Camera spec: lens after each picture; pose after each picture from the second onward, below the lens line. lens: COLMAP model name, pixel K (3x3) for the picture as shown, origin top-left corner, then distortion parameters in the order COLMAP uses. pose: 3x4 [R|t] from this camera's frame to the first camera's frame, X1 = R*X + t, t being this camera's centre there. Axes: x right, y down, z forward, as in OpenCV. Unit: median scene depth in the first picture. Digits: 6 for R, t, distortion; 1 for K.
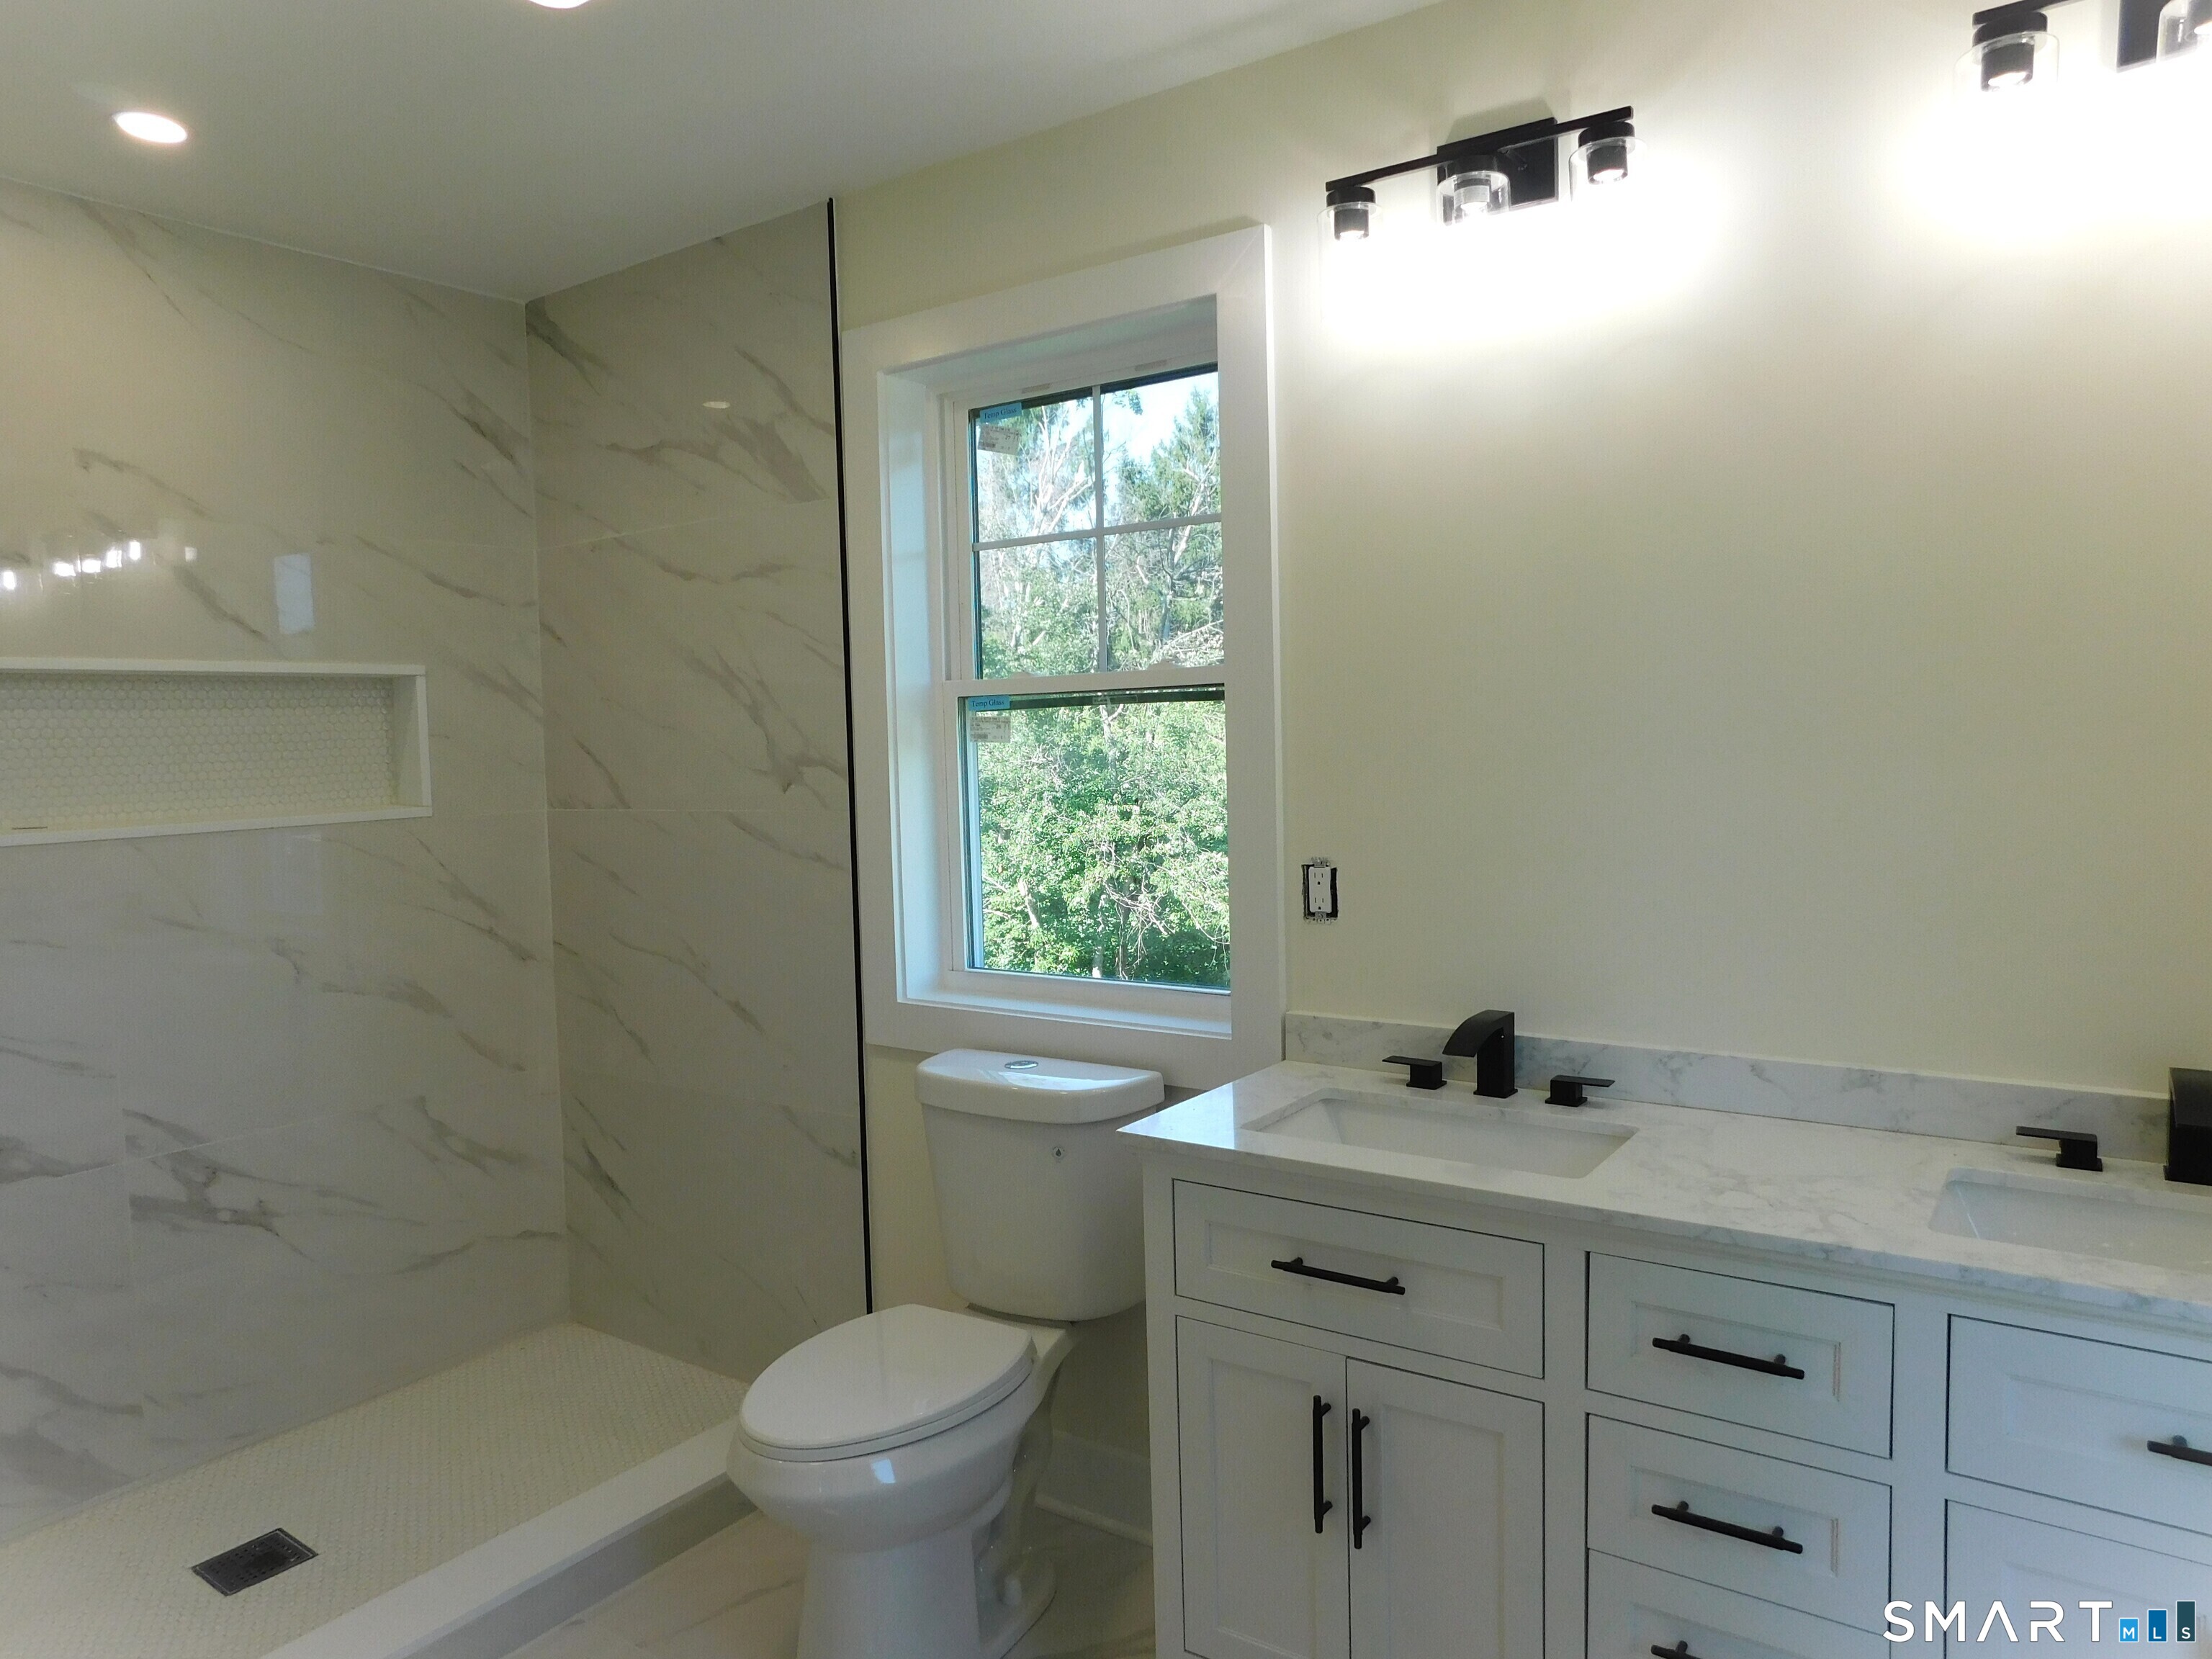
lens RADIAL K [[1471.7, 0, 1113.6], [0, 1471.7, 823.6], [0, 0, 1]] dist [-0.074602, 0.073953]
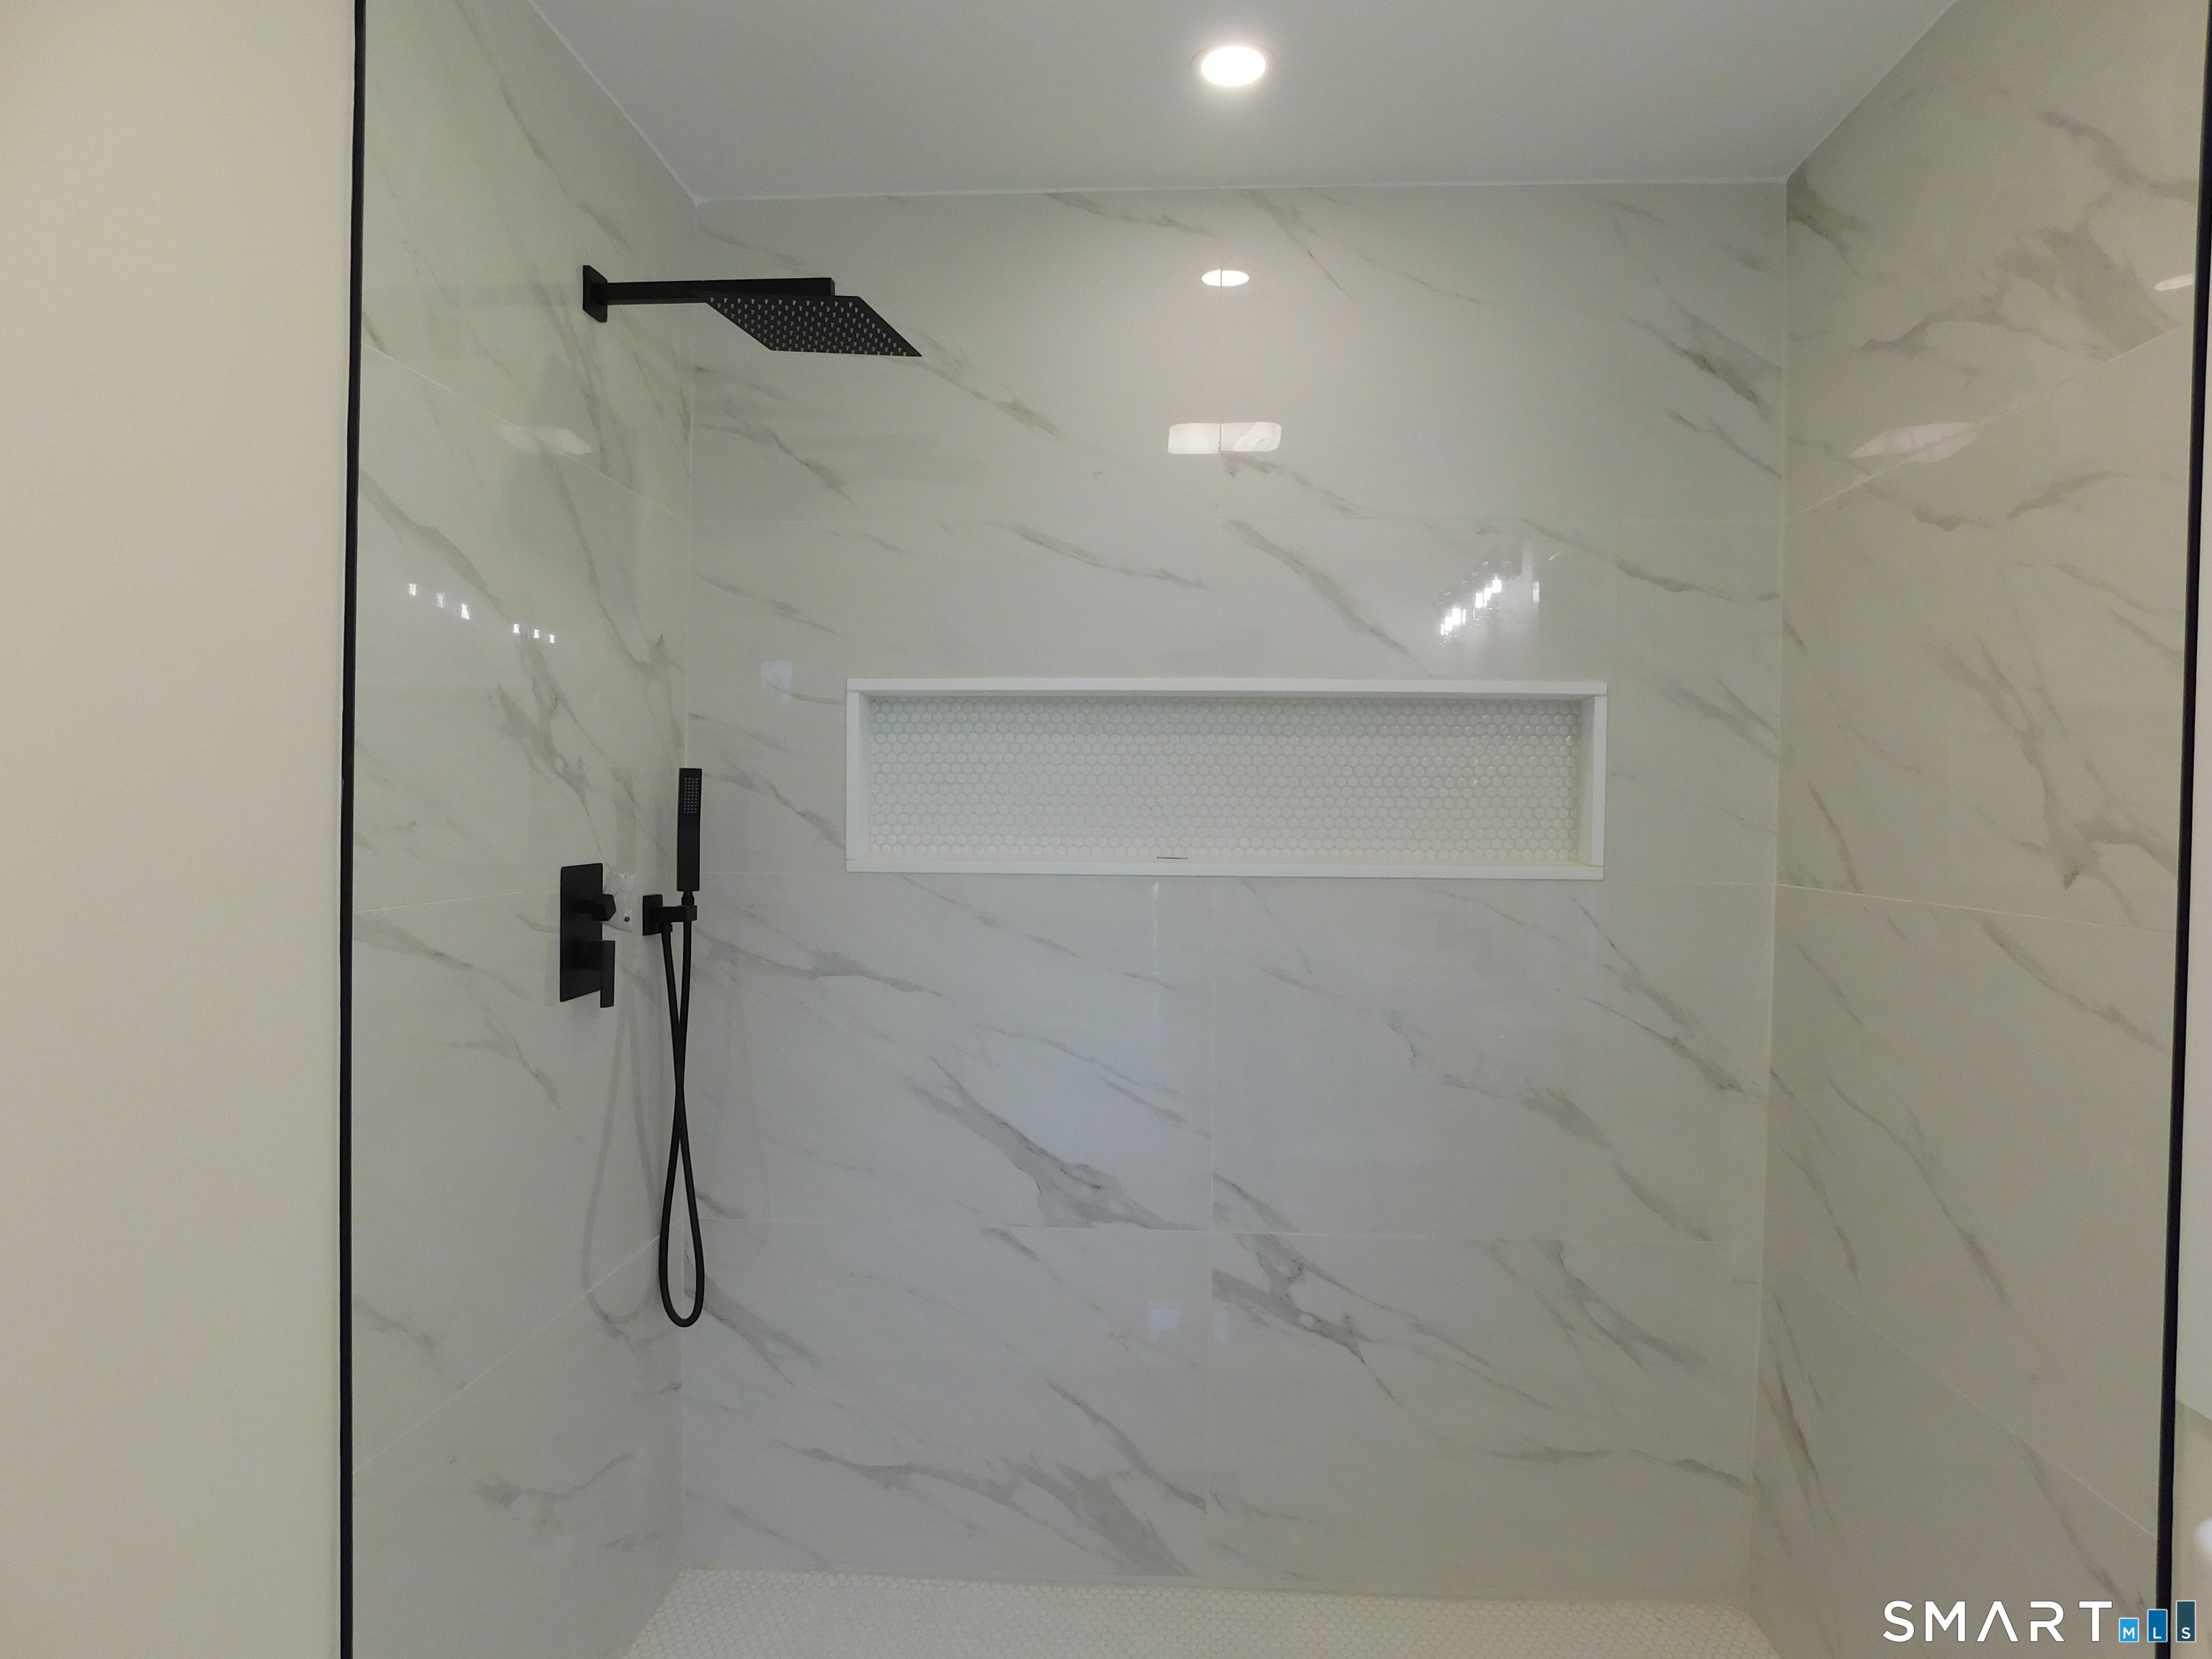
lens RADIAL K [[1471.7, 0, 1113.6], [0, 1471.7, 823.6], [0, 0, 1]] dist [-0.074602, 0.073953]
pose [[0.524749, 0.046660, -0.849977, 0.047761], [-0.080556, 0.996738, 0.004984, -0.018468], [0.847437, 0.065856, 0.526796, 0.394426]]
